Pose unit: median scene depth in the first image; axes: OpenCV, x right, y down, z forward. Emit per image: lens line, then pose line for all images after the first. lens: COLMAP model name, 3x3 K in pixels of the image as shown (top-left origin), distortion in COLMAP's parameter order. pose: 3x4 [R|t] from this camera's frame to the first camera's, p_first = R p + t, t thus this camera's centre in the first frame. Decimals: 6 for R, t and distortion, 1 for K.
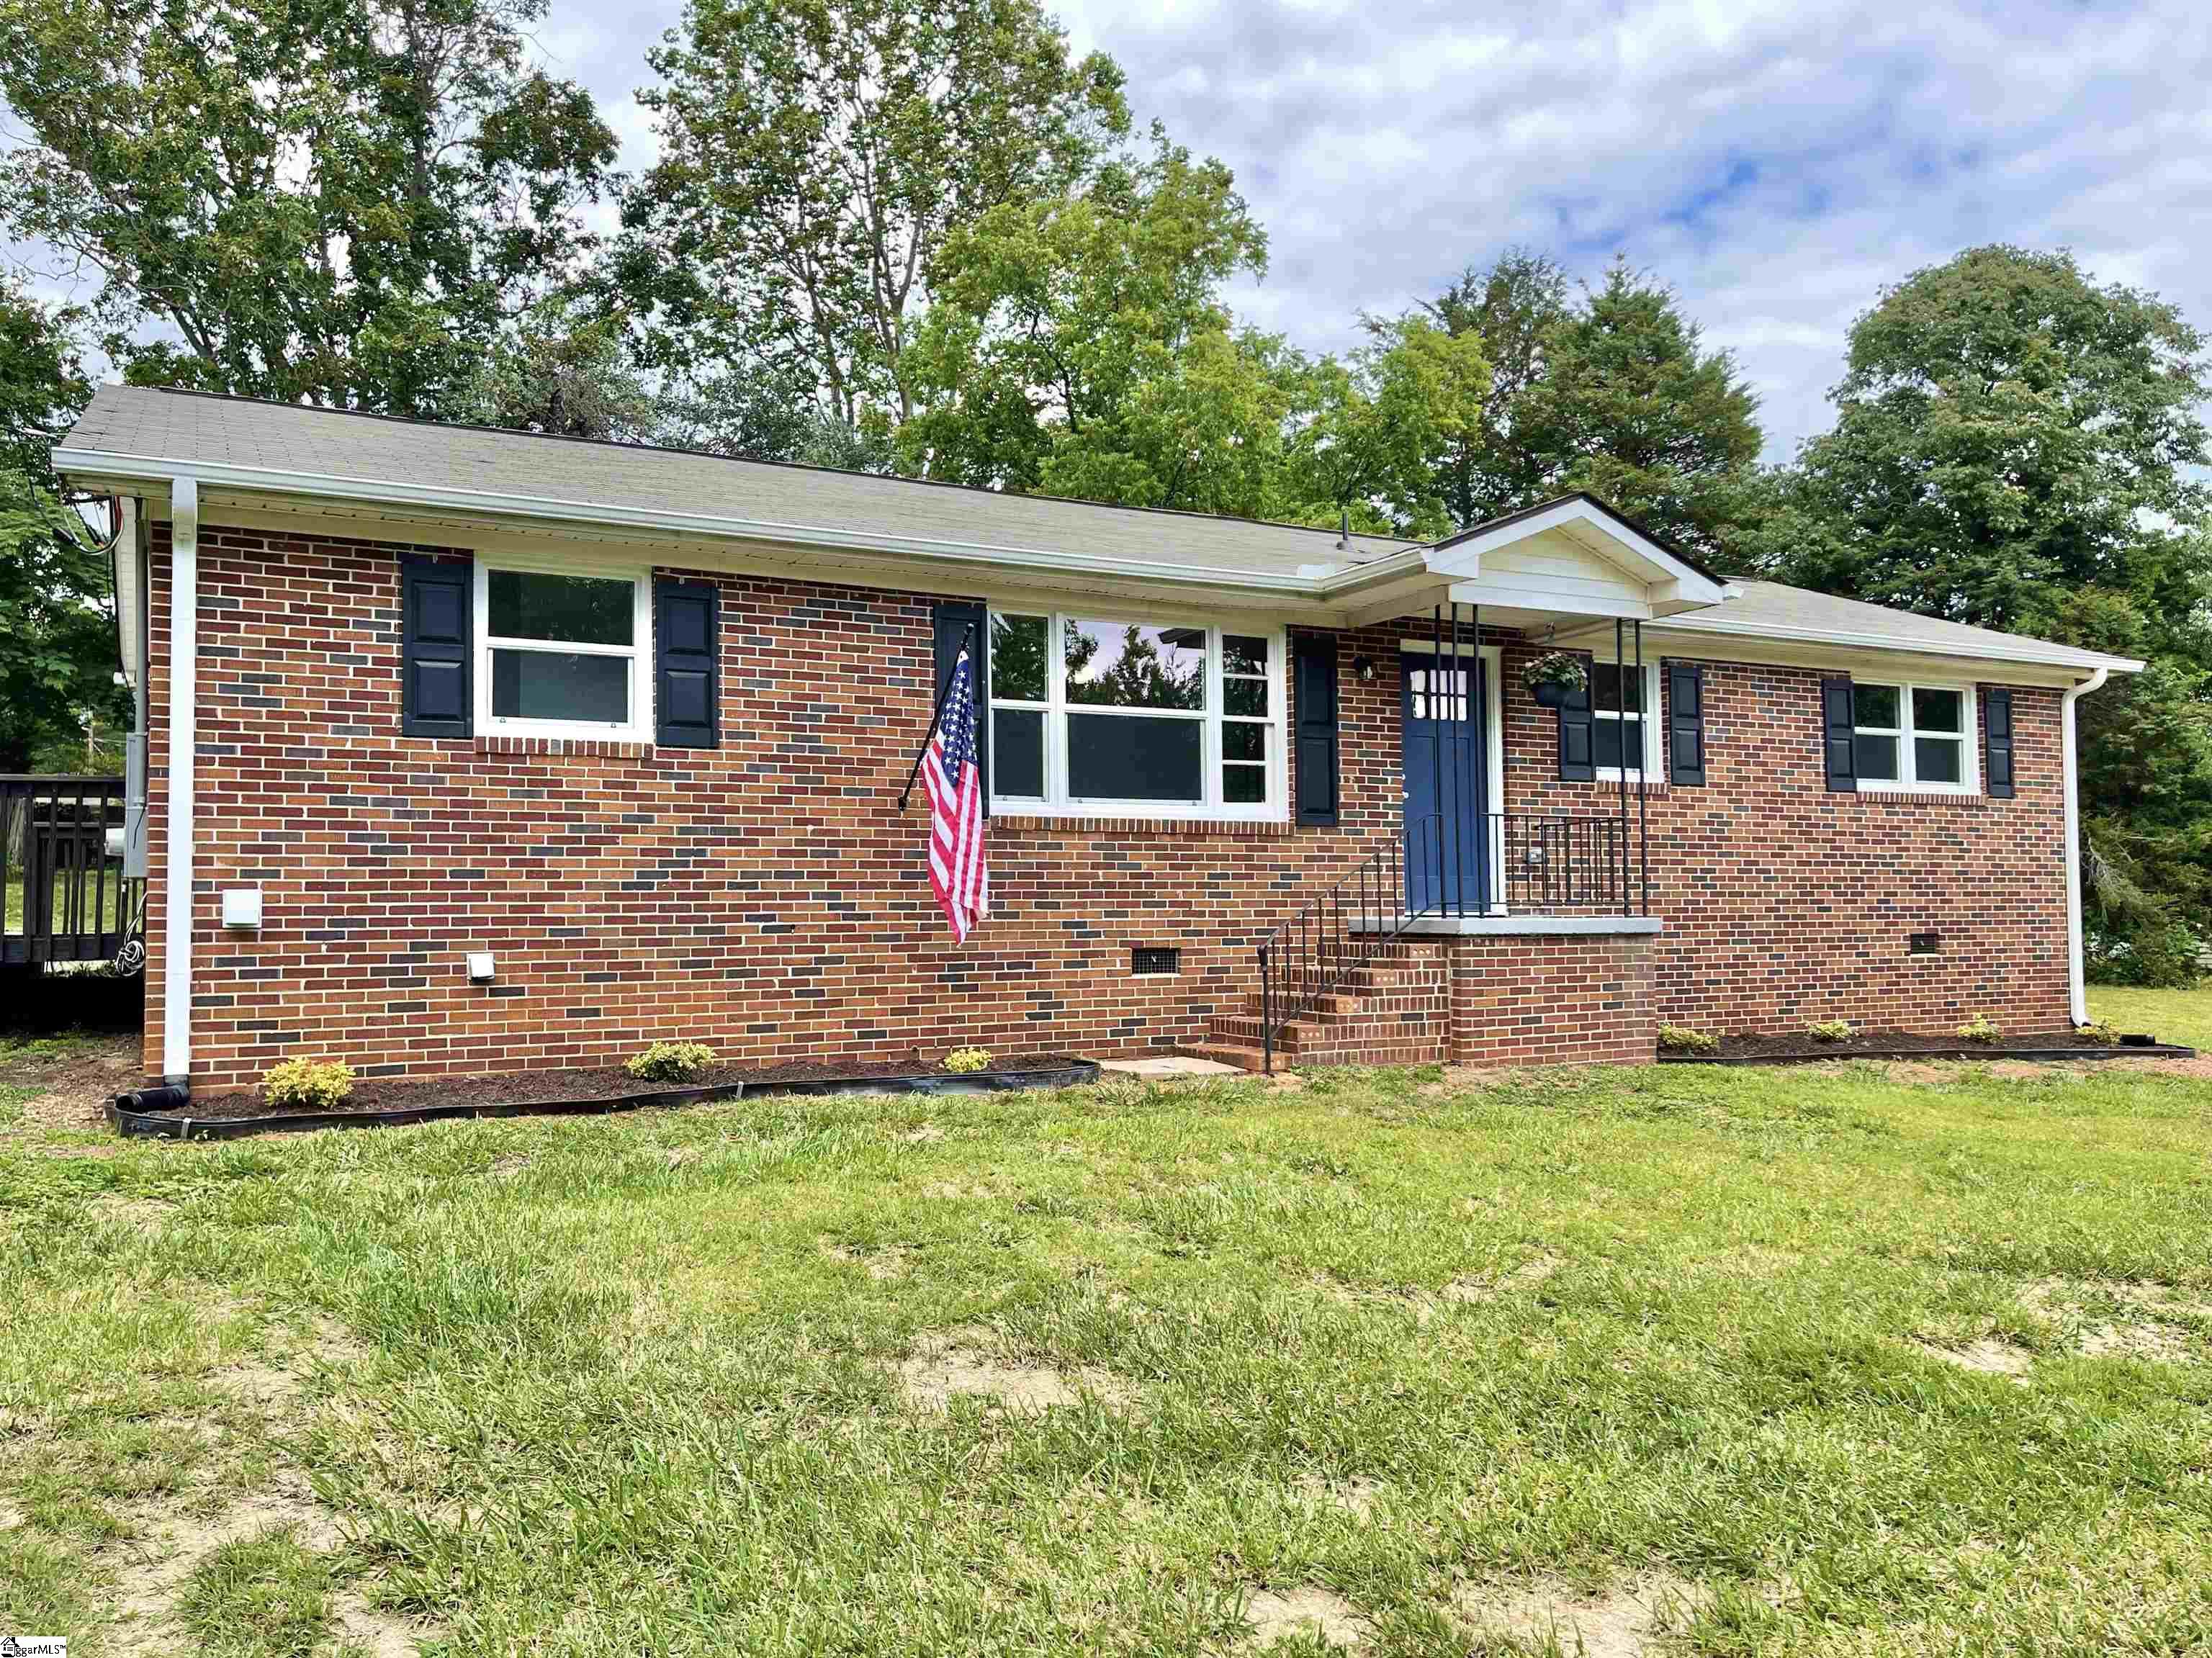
lens RADIAL K [[1667.3, 0, 1107.1], [0, 1667.3, 841.4], [0, 0, 1]] dist [0.049572, -0.008538]
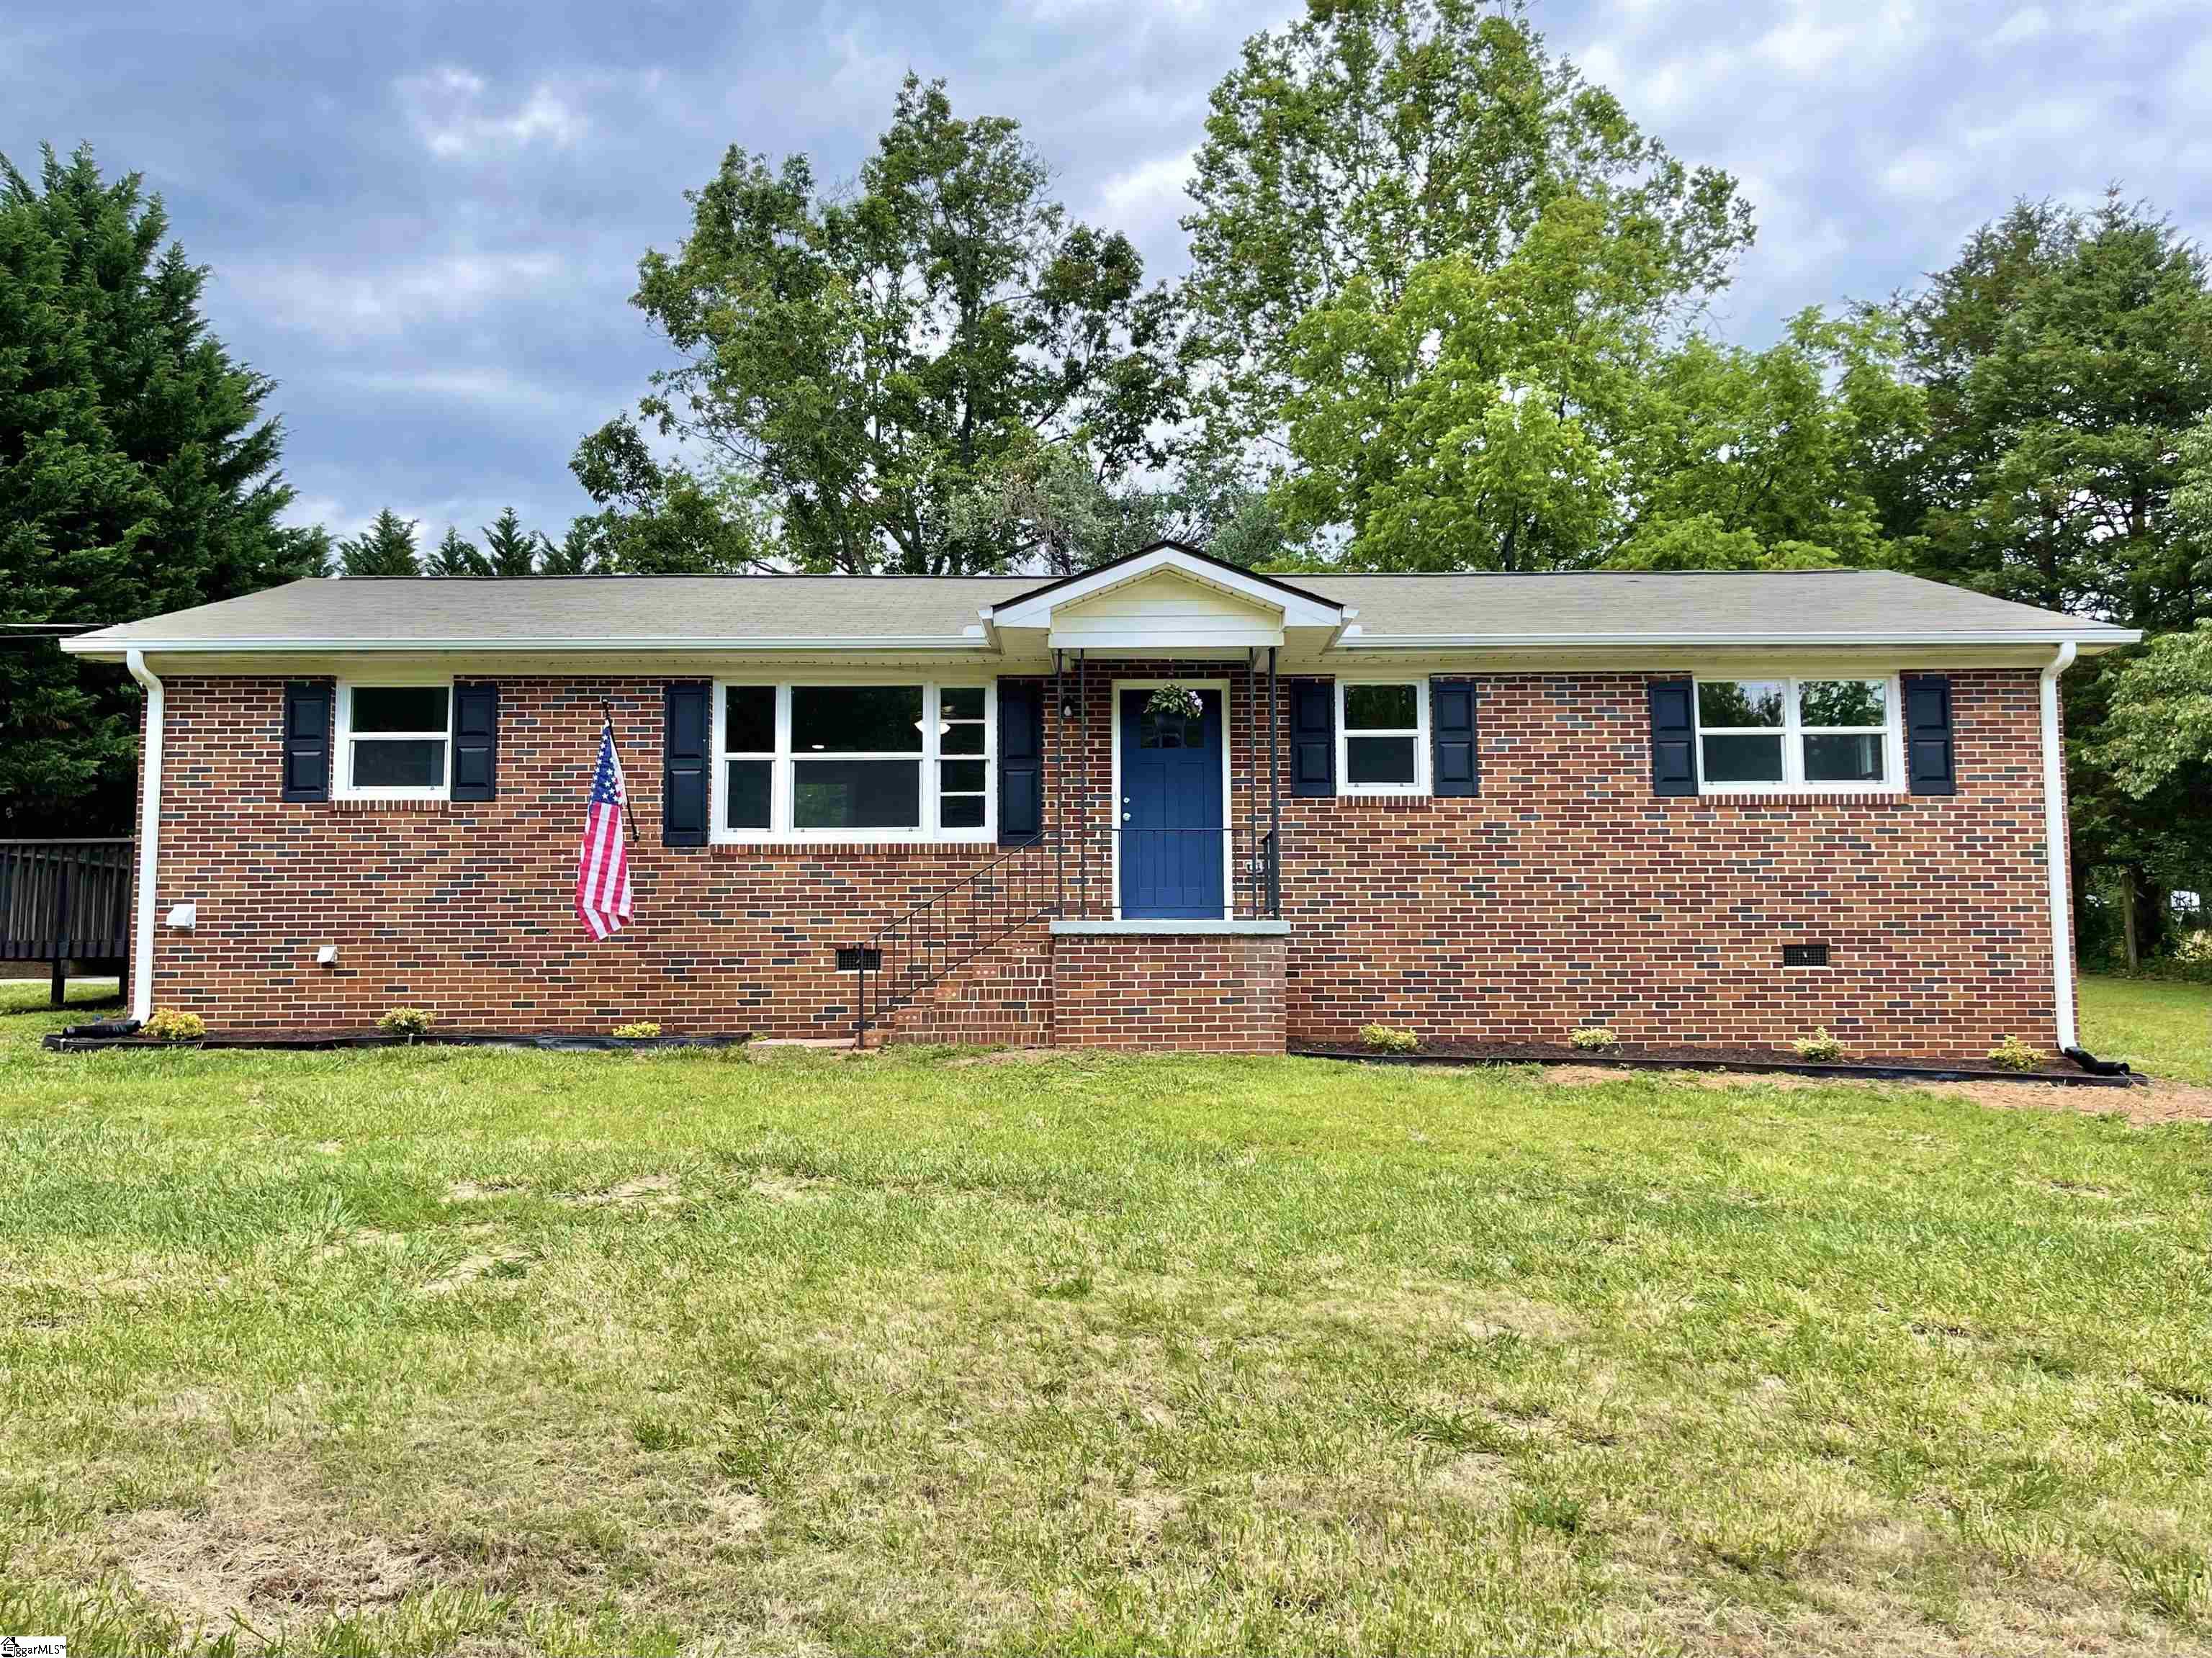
lens RADIAL K [[1705.3, 0, 1106.0], [0, 1705.3, 829.0], [0, 0, 1]] dist [0.031401, 0.000108]
pose [[0.890095, -0.038695, -0.454130, 0.809593], [0.017981, 0.998595, -0.049843, 0.044429], [0.455421, 0.036199, 0.889540, -0.029398]]
